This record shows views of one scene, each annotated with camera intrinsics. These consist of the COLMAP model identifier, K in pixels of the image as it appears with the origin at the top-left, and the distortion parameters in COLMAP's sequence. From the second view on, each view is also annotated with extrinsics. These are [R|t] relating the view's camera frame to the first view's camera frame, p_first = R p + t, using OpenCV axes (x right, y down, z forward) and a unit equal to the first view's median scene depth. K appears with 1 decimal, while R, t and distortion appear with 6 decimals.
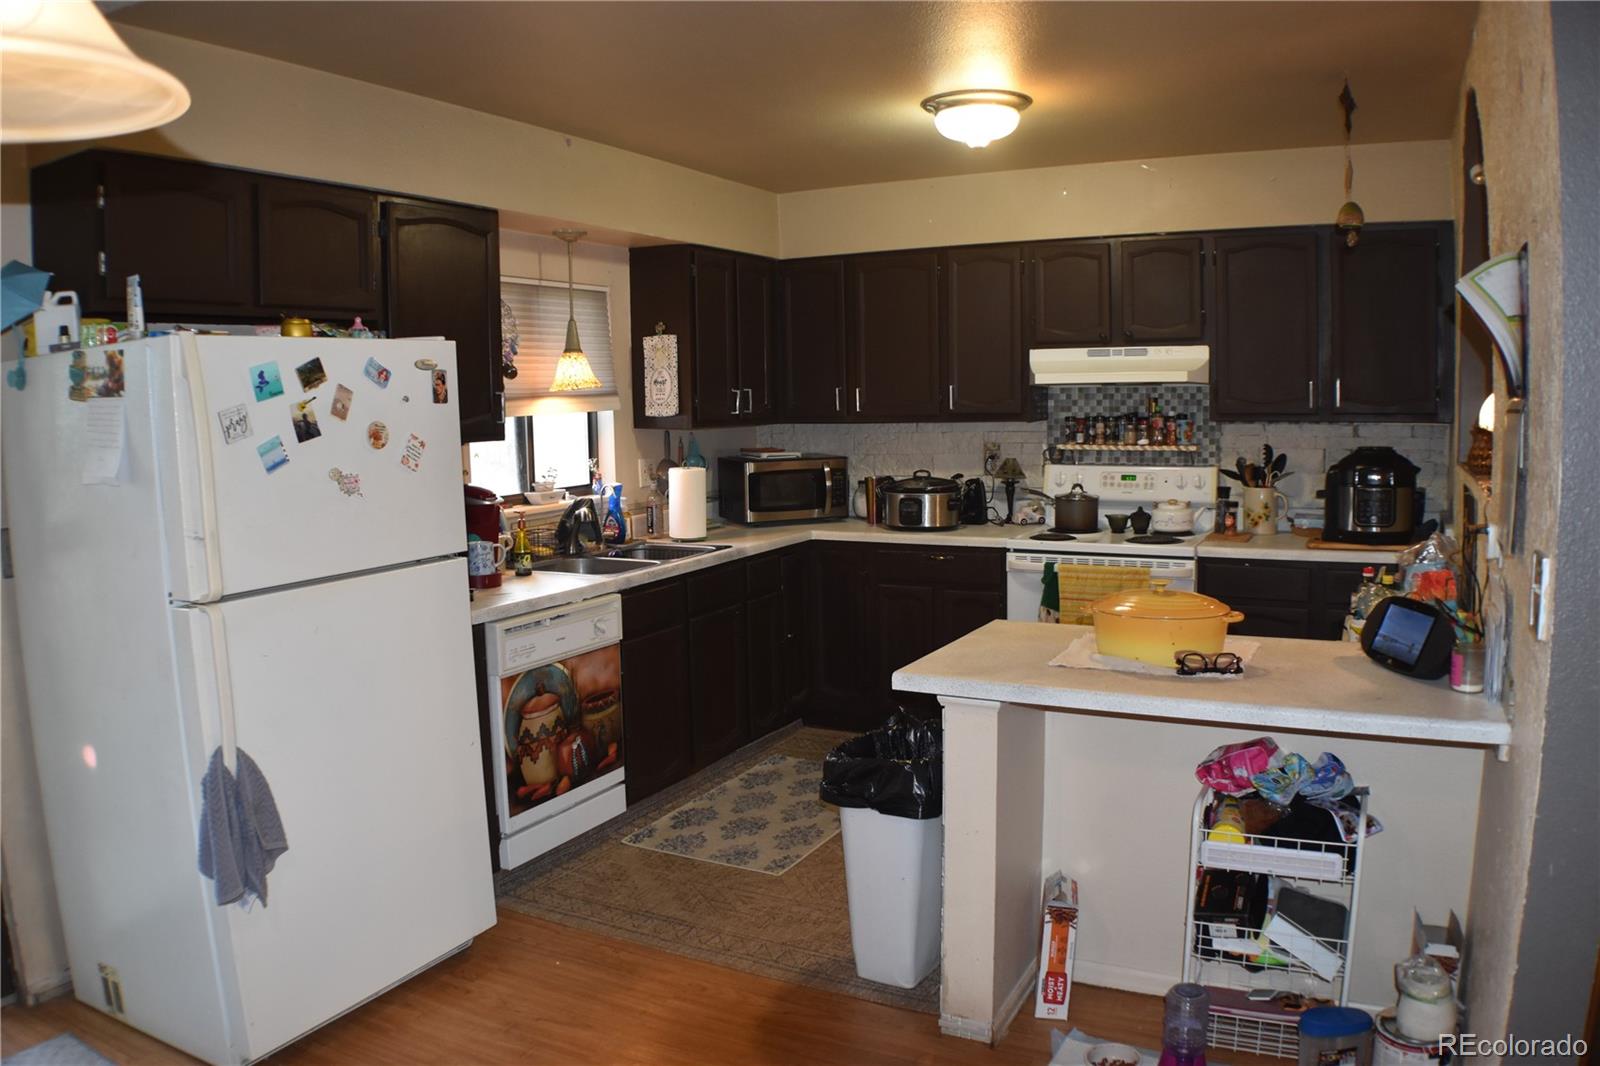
lens RADIAL K [[1181.7, 0, 877.1], [0, 1181.7, 528.0], [0, 0, 1]] dist [-0.188728, 0.043427]
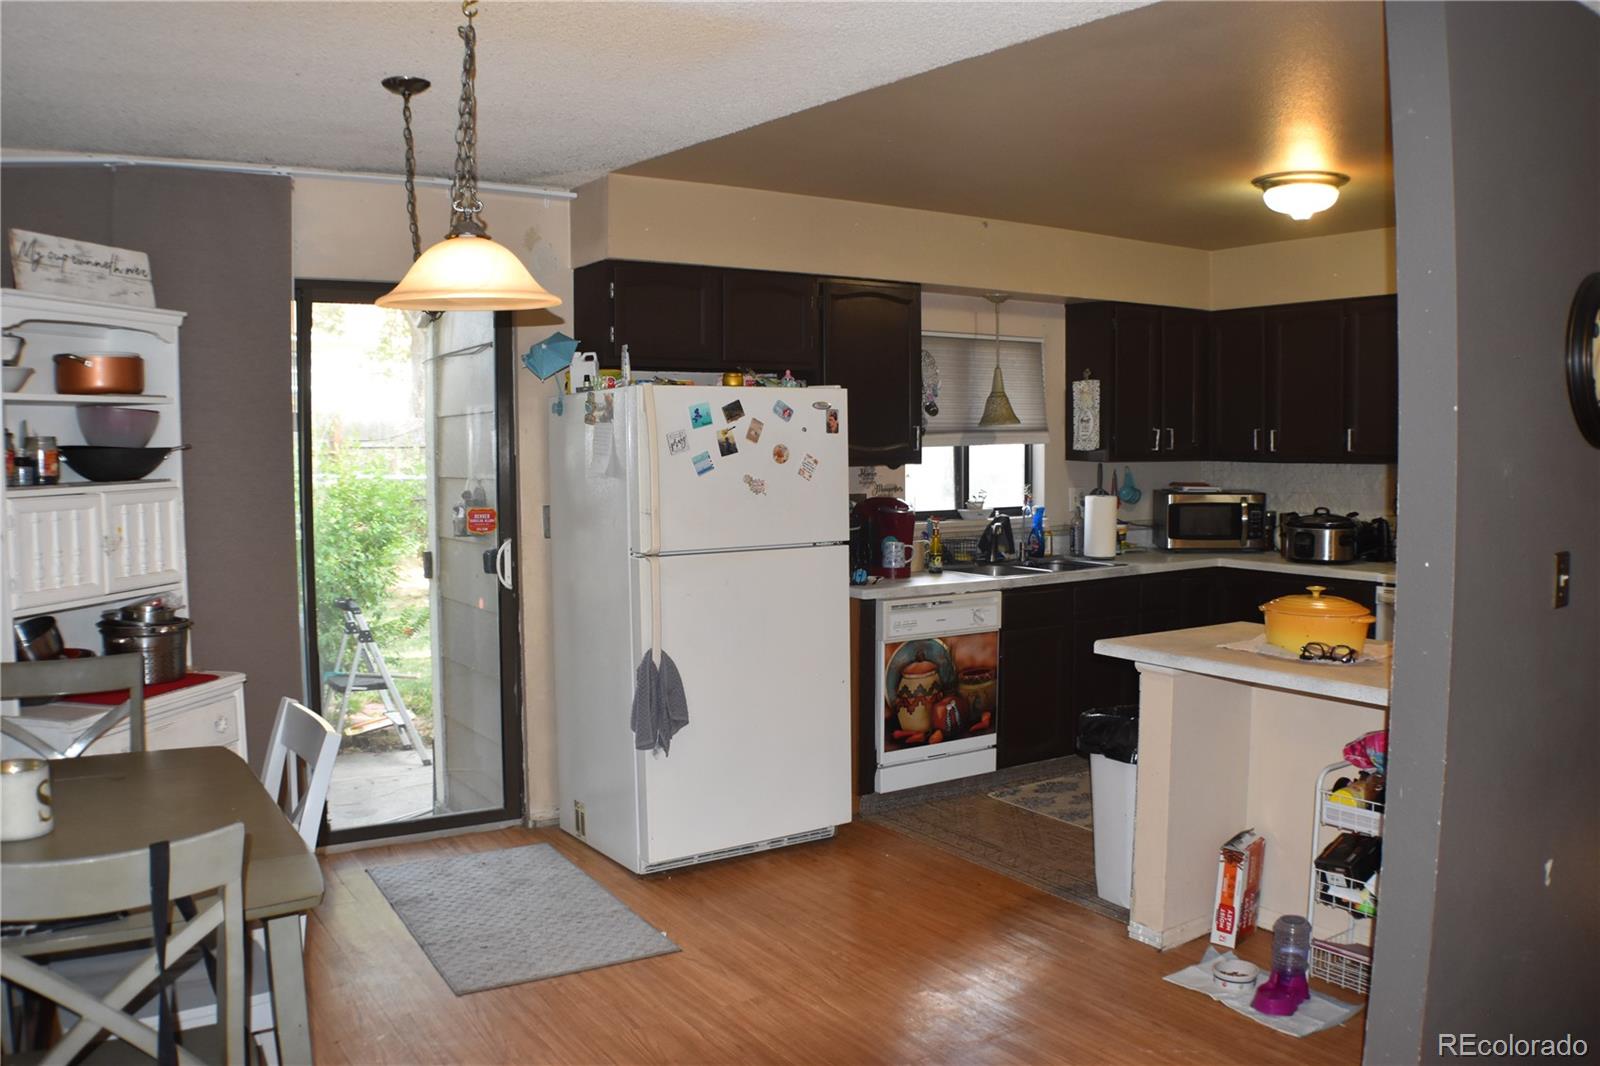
lens RADIAL K [[1284.4, 0, 878.2], [0, 1284.4, 520.3], [0, 0, 1]] dist [-0.211194, 0.104222]
pose [[0.877512, 0.043886, -0.477542, 0.389060], [-0.064789, 0.997523, -0.027381, 0.034006], [0.475158, 0.054967, 0.878182, -0.317578]]
